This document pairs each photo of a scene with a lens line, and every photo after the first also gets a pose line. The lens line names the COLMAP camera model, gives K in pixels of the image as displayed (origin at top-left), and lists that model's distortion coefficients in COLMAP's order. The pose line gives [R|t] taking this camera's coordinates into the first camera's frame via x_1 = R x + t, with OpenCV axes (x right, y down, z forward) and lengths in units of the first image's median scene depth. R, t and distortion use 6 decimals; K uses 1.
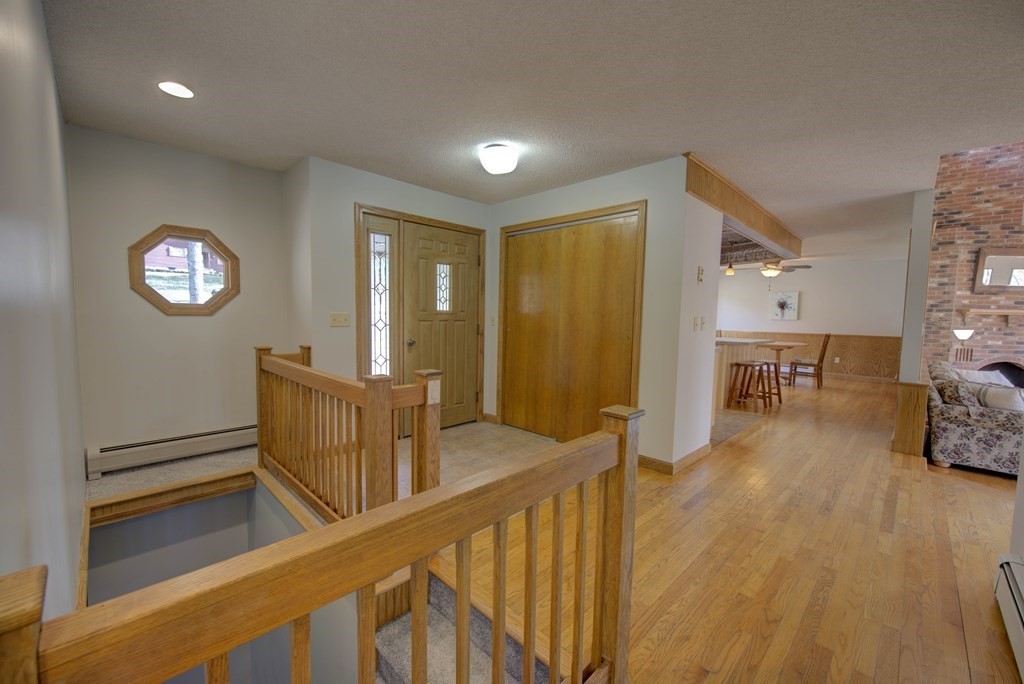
lens RADIAL K [[413.7, 0, 512.5], [0, 413.7, 347.9], [0, 0, 1]] dist [0.001600, -0.002212]
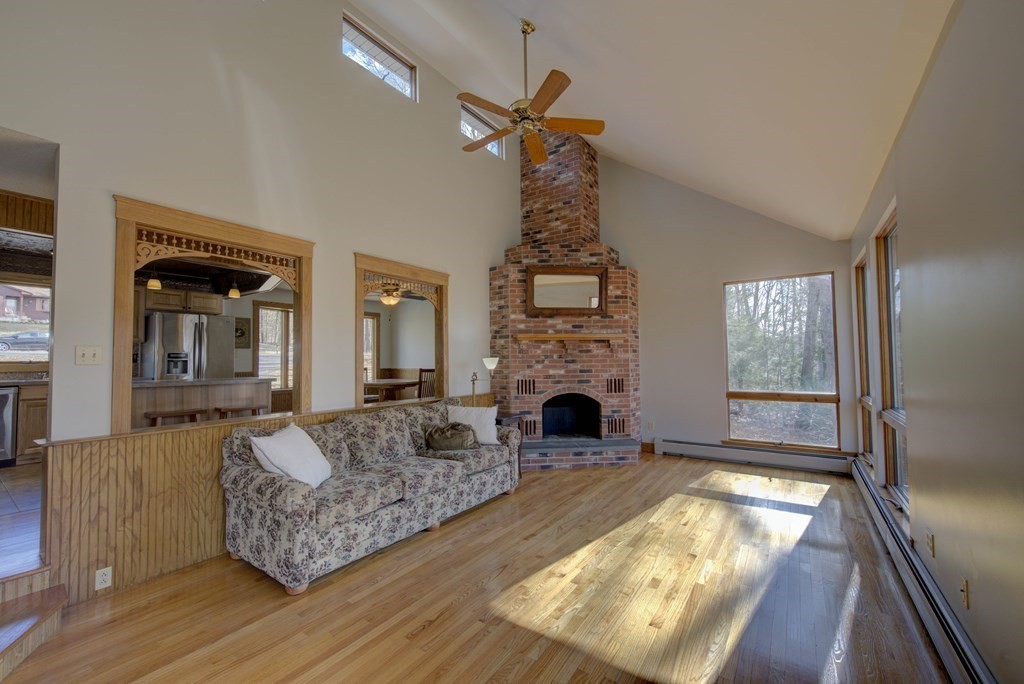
lens RADIAL K [[413.7, 0, 520.4], [0, 413.7, 344.4], [0, 0, 1]] dist [0.001600, -0.002212]
pose [[0.983130, -0.023172, 0.181433, 0.927883], [0.043222, 0.993282, -0.107348, 0.020672], [-0.177726, 0.113379, 0.977527, 0.143713]]
